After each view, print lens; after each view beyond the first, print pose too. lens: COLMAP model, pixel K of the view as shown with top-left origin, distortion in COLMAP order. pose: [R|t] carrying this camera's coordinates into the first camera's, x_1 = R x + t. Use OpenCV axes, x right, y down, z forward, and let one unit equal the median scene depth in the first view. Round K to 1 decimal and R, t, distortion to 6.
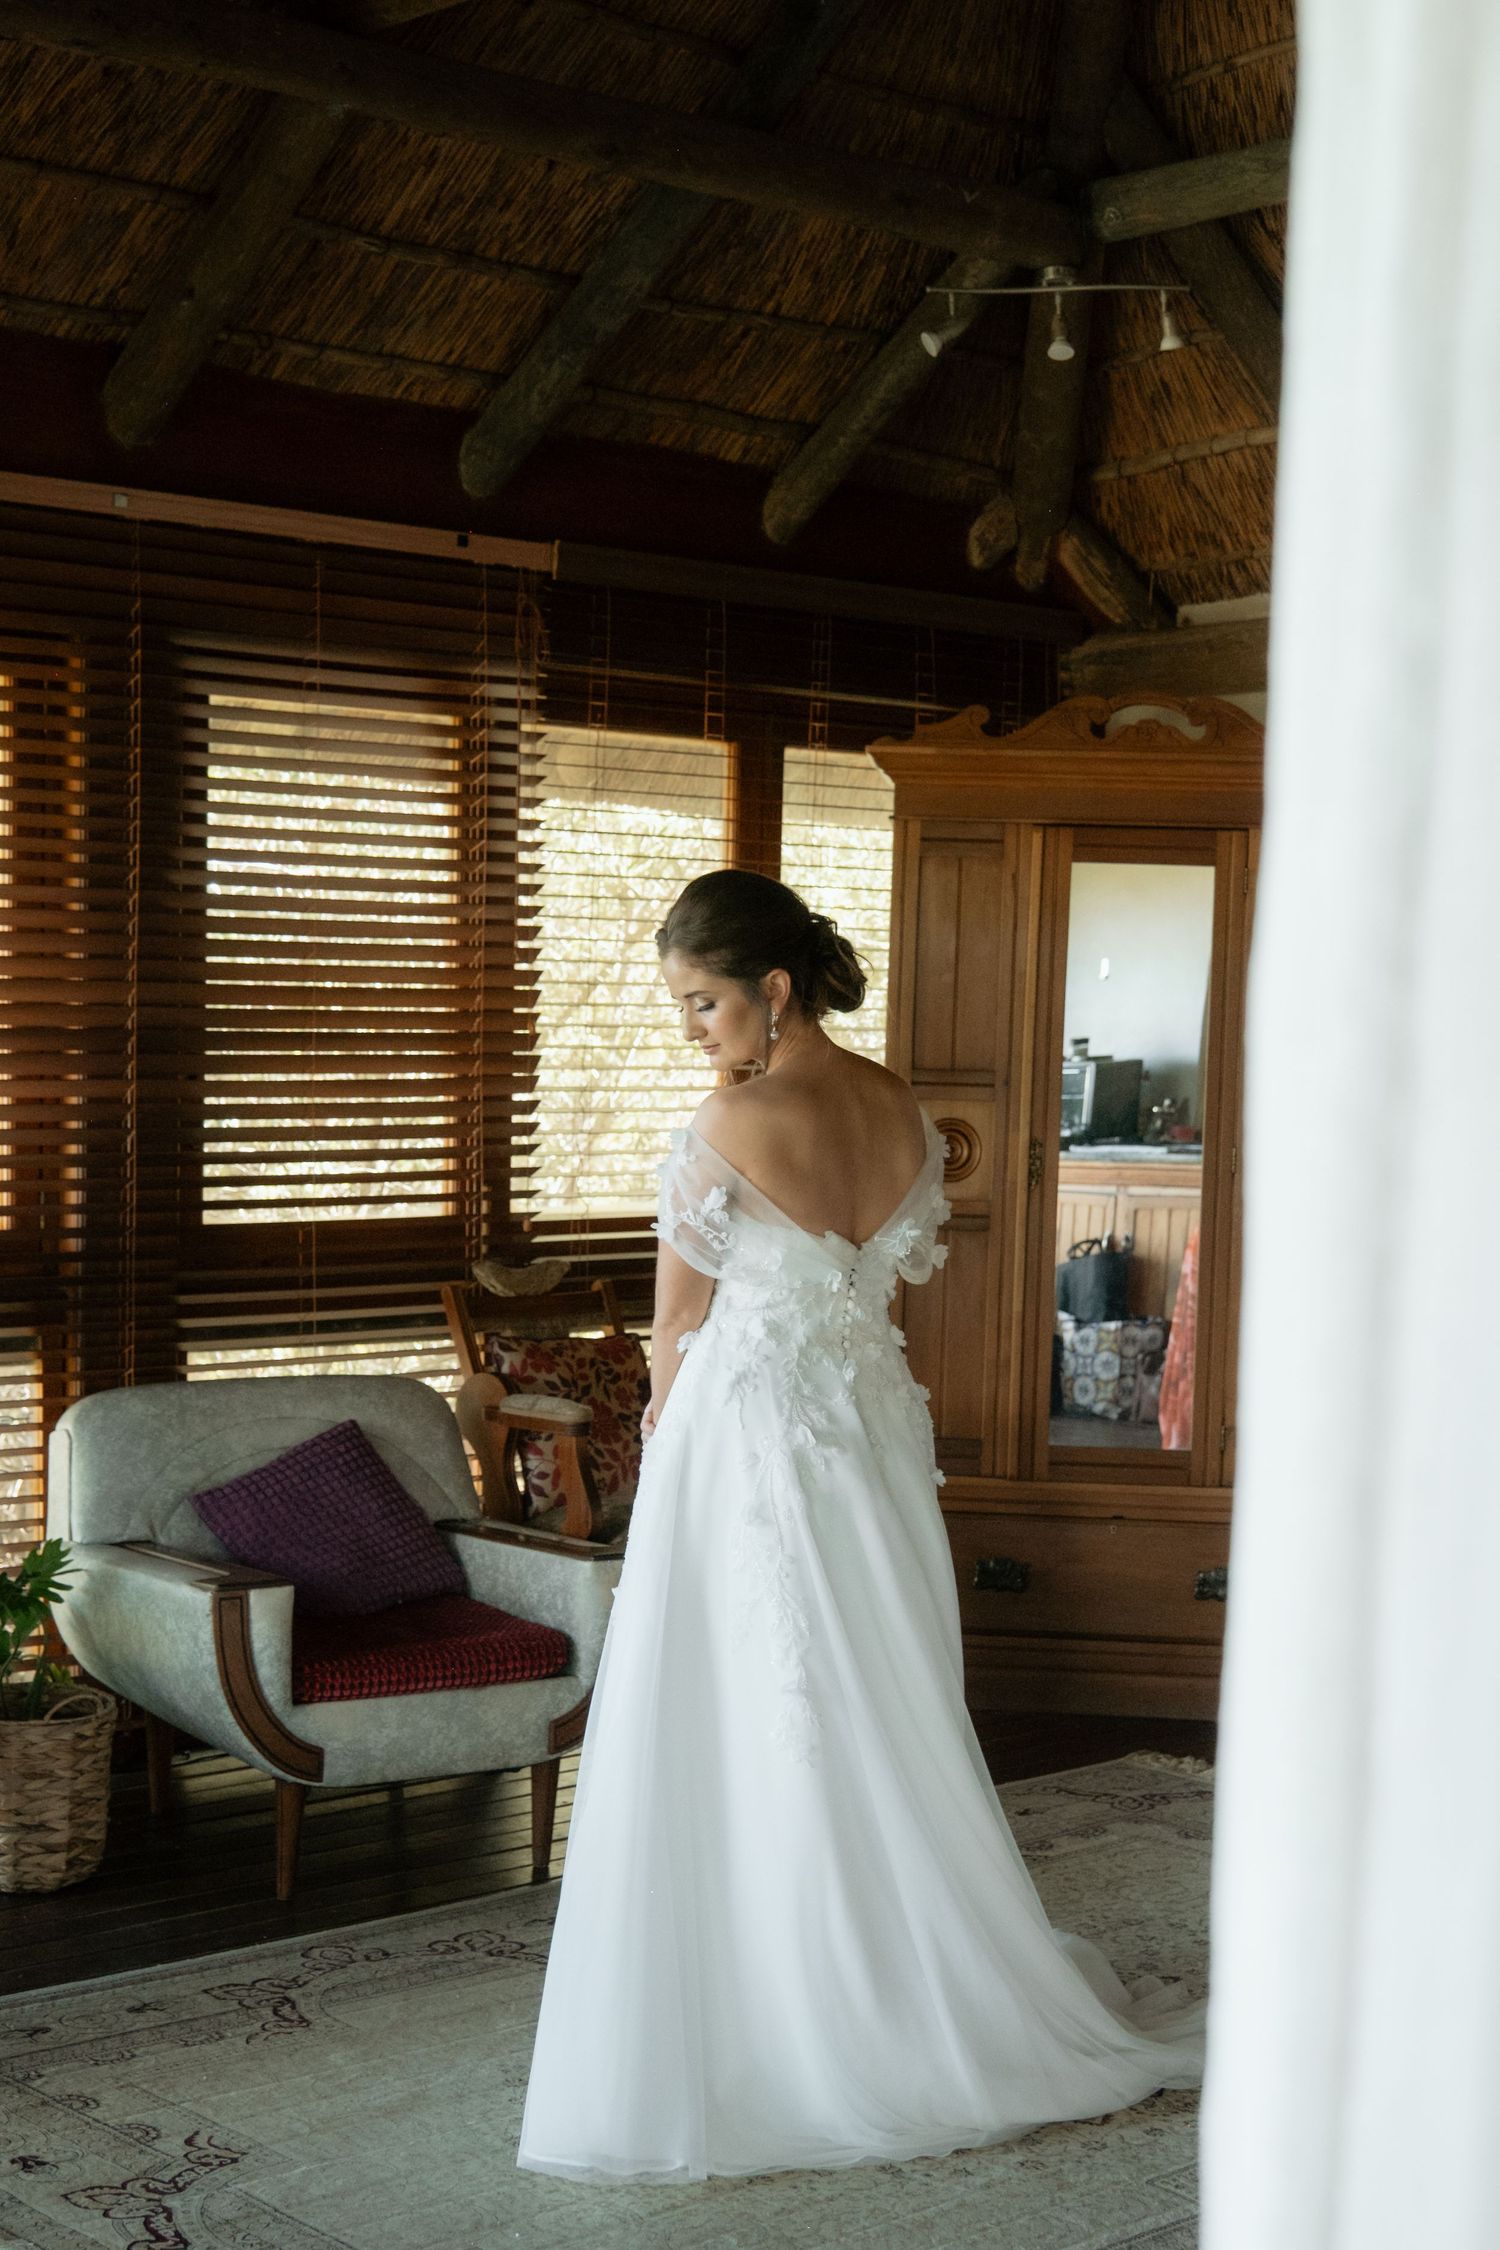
lens RADIAL K [[3411.3, 0, 748.0], [0, 3411.3, 1188.4], [0, 0, 1]] dist [0.037775, -0.233262]
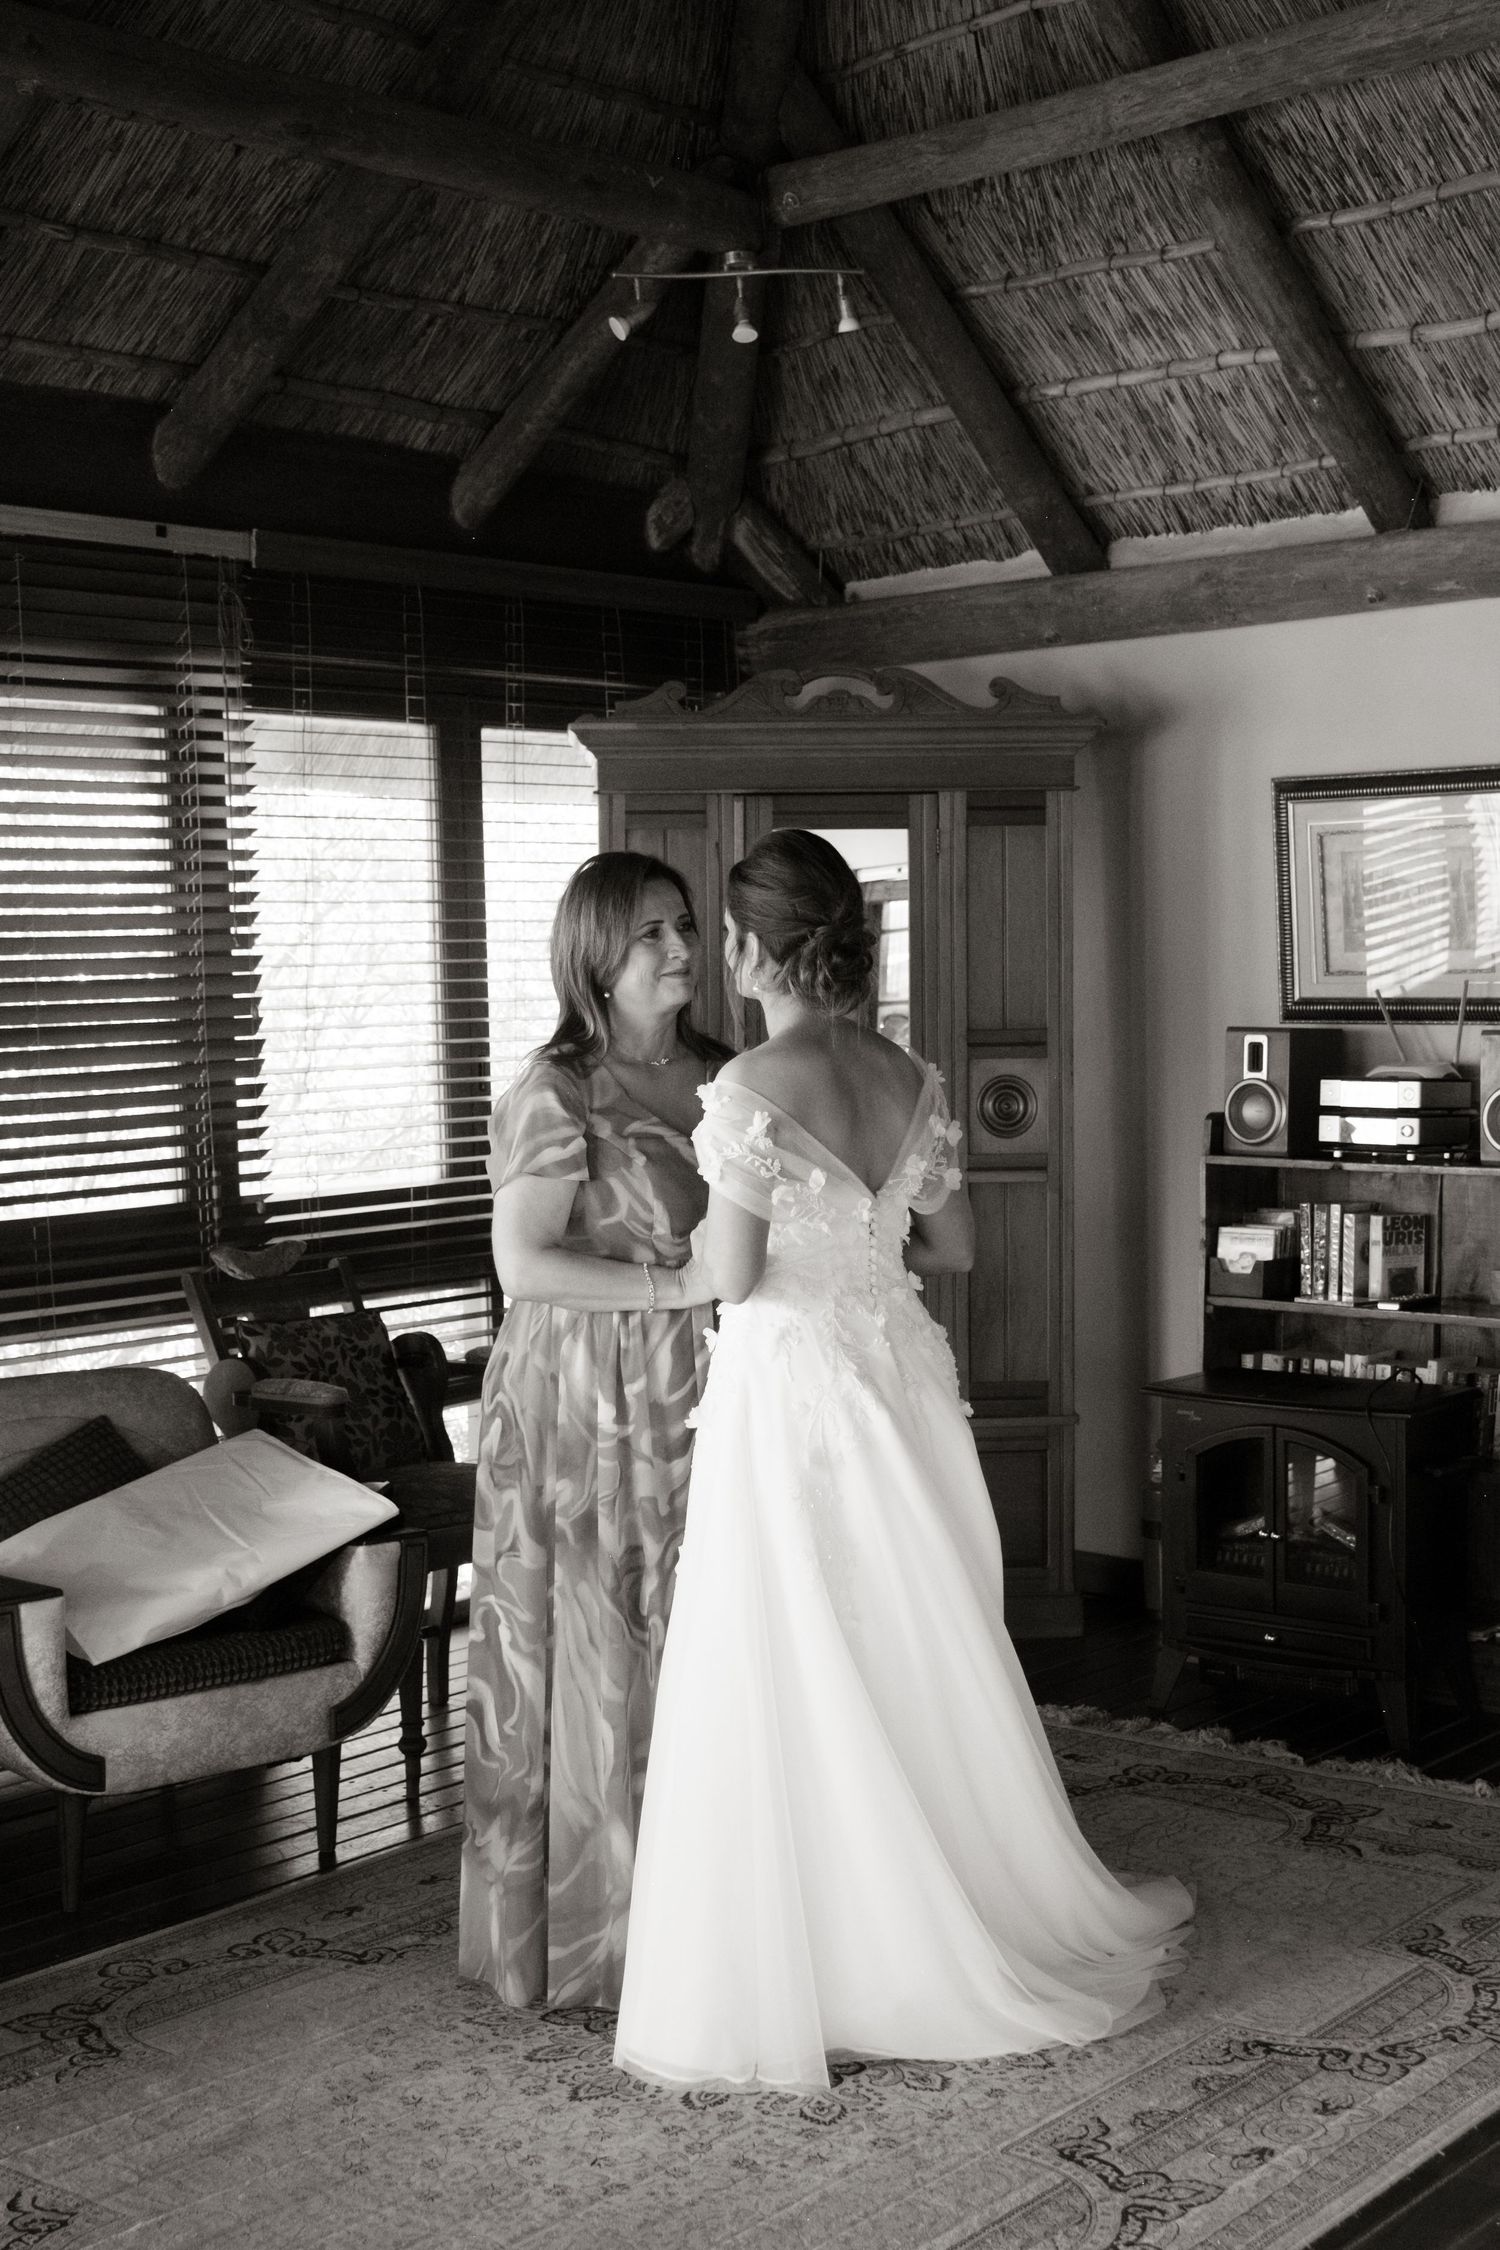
lens RADIAL K [[3027.4, 0, 827.3], [0, 3027.4, 1175.5], [0, 0, 1]] dist [0.007542, -0.065952]
pose [[0.987579, -0.052791, 0.147987, -0.031494], [0.050157, 0.998510, 0.021474, -0.009702], [-0.148900, -0.013785, 0.988756, 0.087431]]
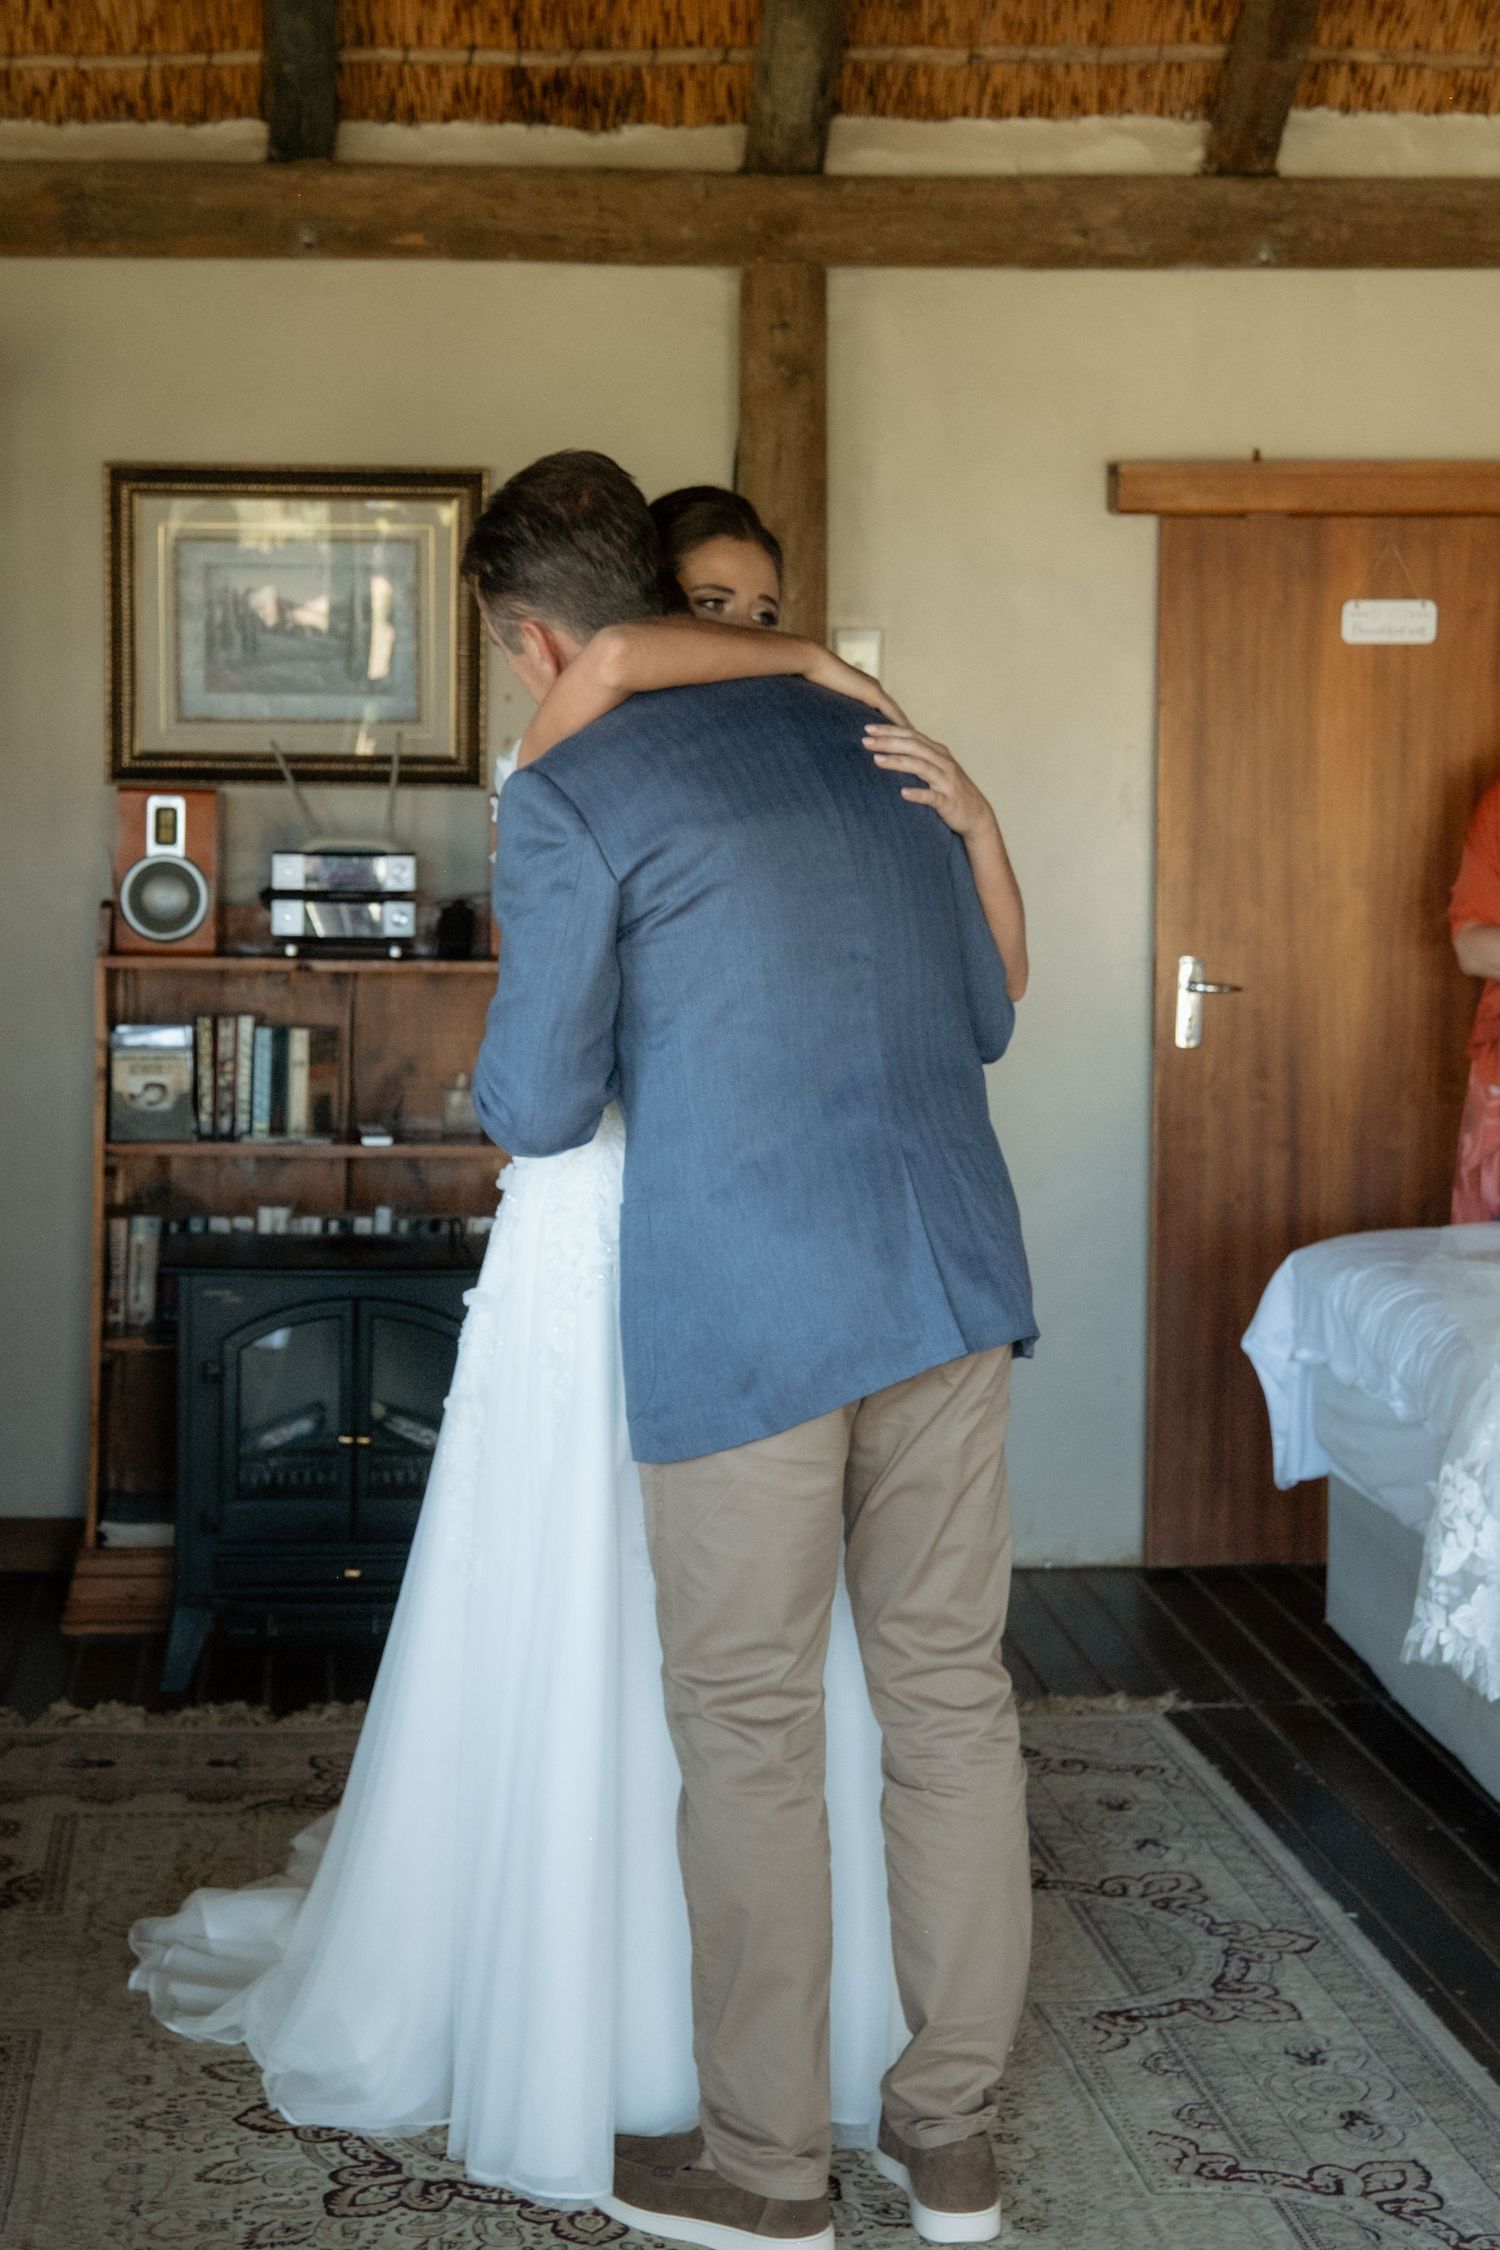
lens RADIAL K [[3744.2, 0, 749.5], [0, 3744.2, 984.5], [0, 0, 1]] dist [0.017306, -0.001459]
pose [[0.601696, -0.071230, 0.795543, -0.380706], [0.048337, 0.997437, 0.052749, -0.022154], [-0.797261, 0.006715, 0.603597, 0.349556]]
